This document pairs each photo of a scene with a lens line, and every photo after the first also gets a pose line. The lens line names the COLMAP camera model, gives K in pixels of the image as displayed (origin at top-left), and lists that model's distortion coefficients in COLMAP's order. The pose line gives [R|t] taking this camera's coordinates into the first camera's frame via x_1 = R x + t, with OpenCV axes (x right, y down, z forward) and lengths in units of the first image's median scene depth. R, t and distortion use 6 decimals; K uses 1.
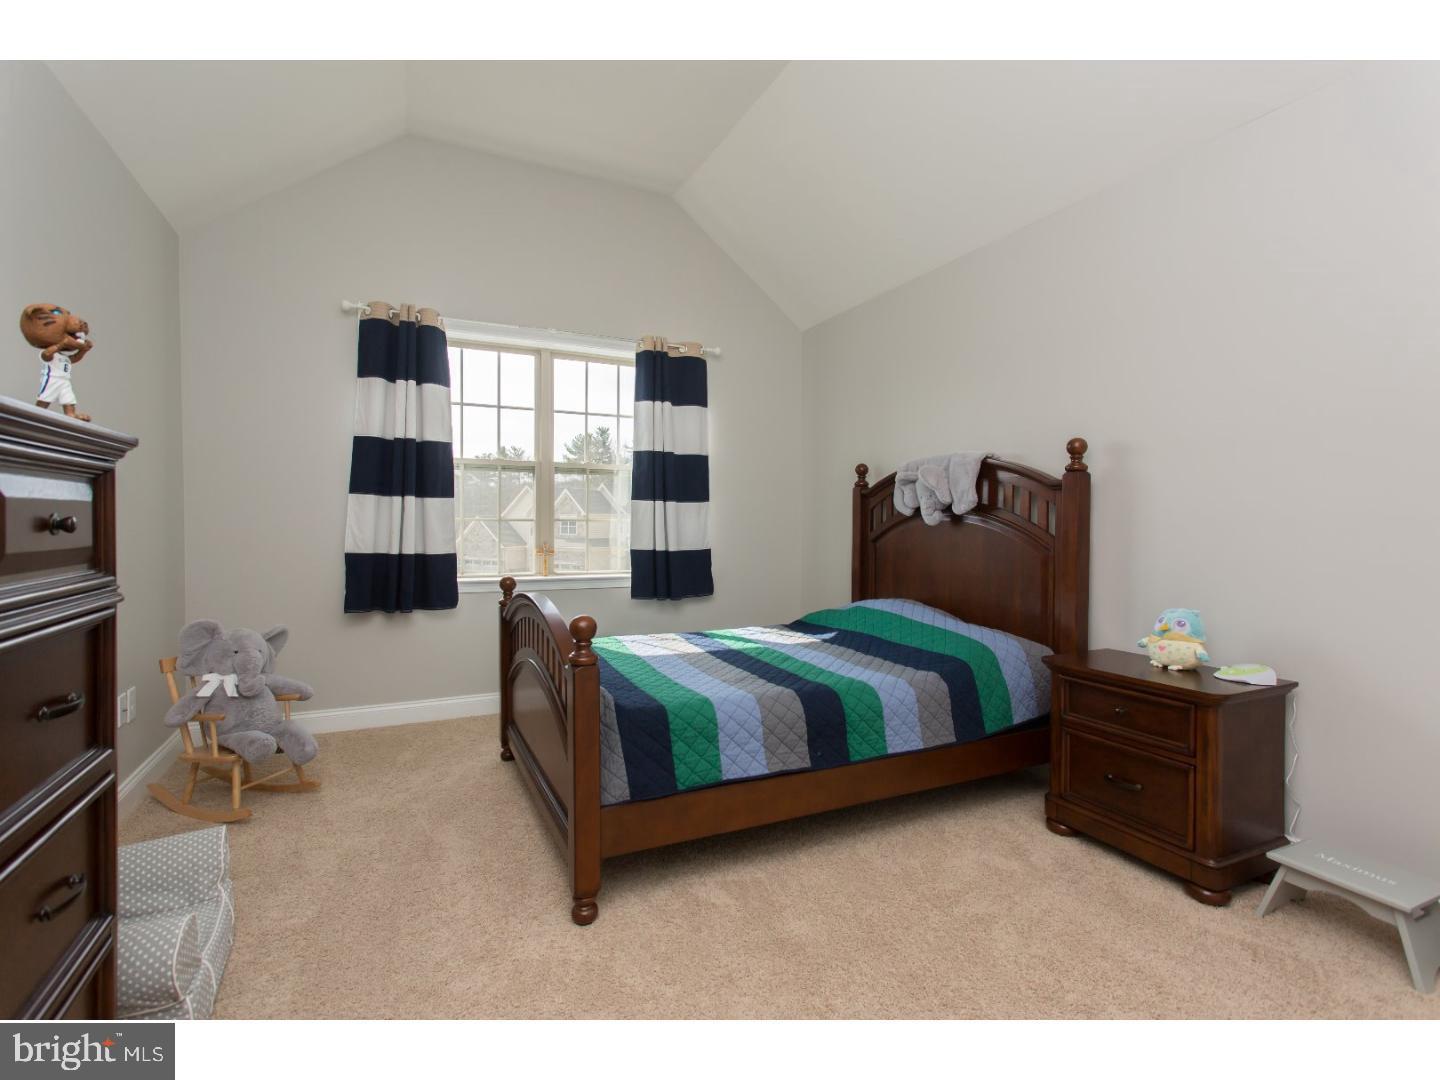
lens RADIAL K [[671.7, 0, 720.0], [0, 671.7, 540.0], [0, 0, 1]] dist [0.000128, 0.000550]
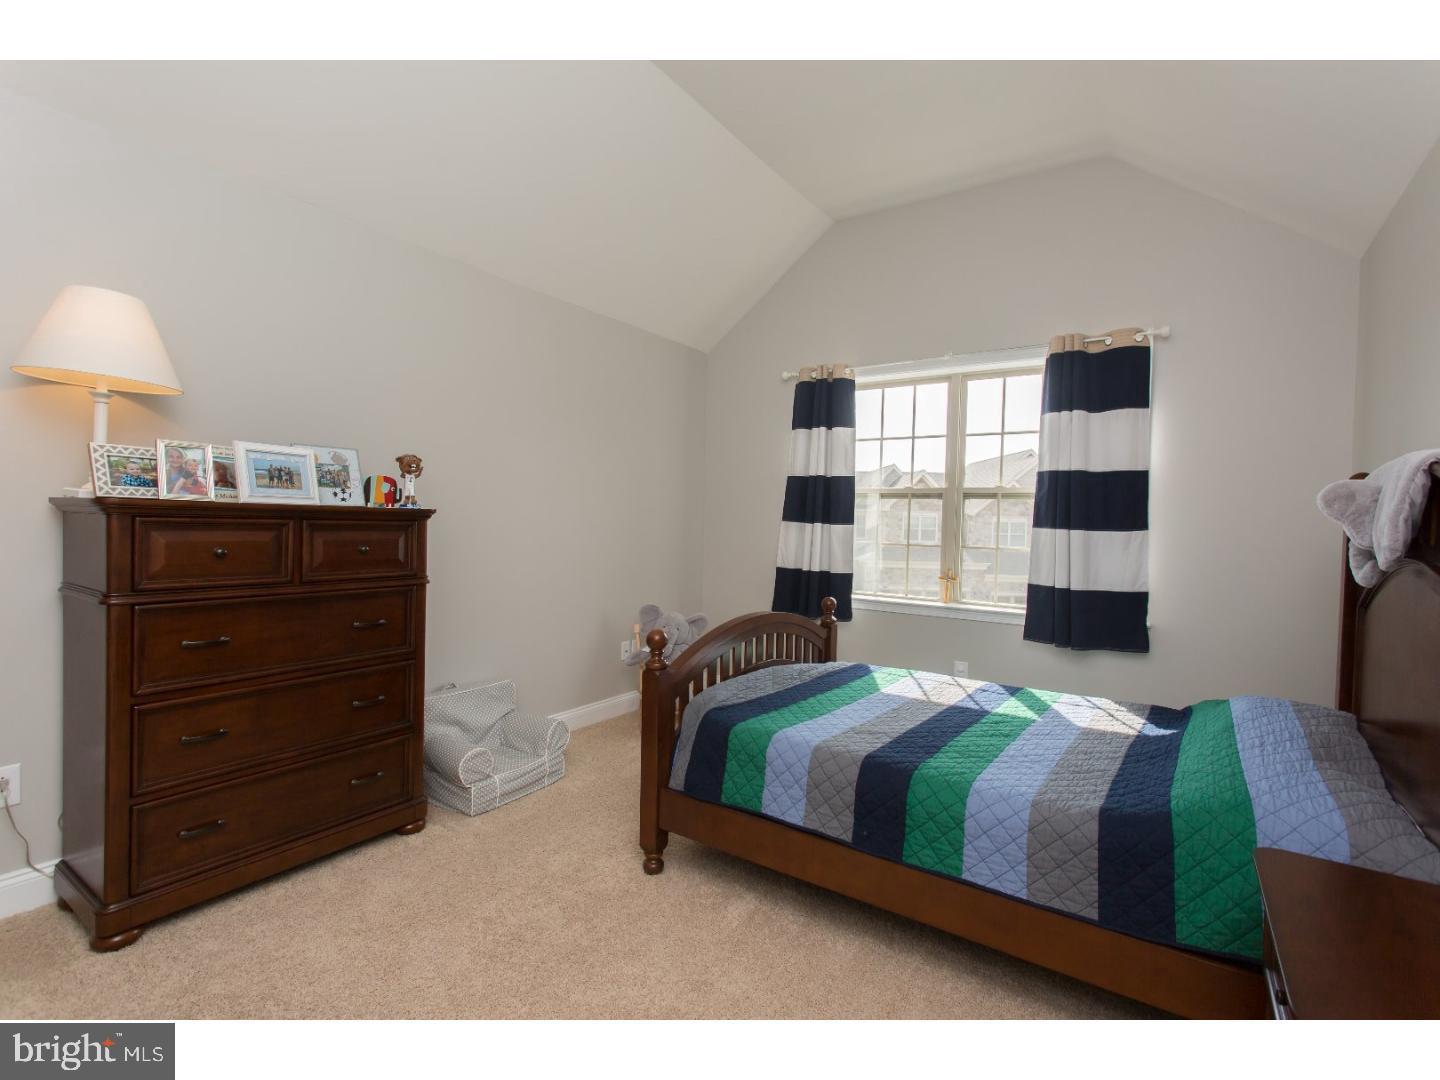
lens RADIAL K [[671.7, 0, 720.0], [0, 671.7, 540.0], [0, 0, 1]] dist [0.000128, 0.000550]
pose [[0.504912, 0.031624, -0.862591, 0.472778], [-0.045329, 0.998921, 0.010090, -0.037348], [0.861980, 0.034006, 0.505801, 0.228812]]
